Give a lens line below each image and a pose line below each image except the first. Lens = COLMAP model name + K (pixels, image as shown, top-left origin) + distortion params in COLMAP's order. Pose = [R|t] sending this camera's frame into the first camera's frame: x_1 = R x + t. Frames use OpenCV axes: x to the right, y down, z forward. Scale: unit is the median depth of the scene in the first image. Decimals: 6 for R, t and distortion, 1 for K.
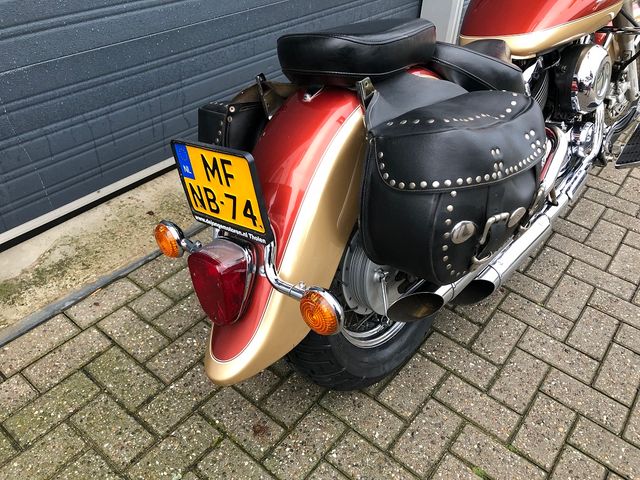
lens RADIAL K [[525.3, 0, 320.0], [0, 525.3, 240.0], [0, 0, 1]] dist [0.020654, 0.003220]
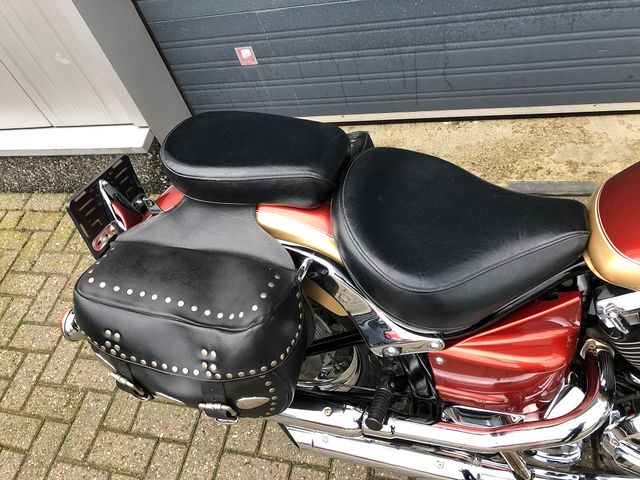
lens RADIAL K [[525.3, 0, 320.0], [0, 525.3, 240.0], [0, 0, 1]] dist [0.020654, 0.003220]
pose [[0.414263, 0.615684, -0.670313, 0.540486], [-0.349035, 0.787639, 0.507740, -0.490014], [0.840572, 0.023625, 0.541185, 0.389184]]
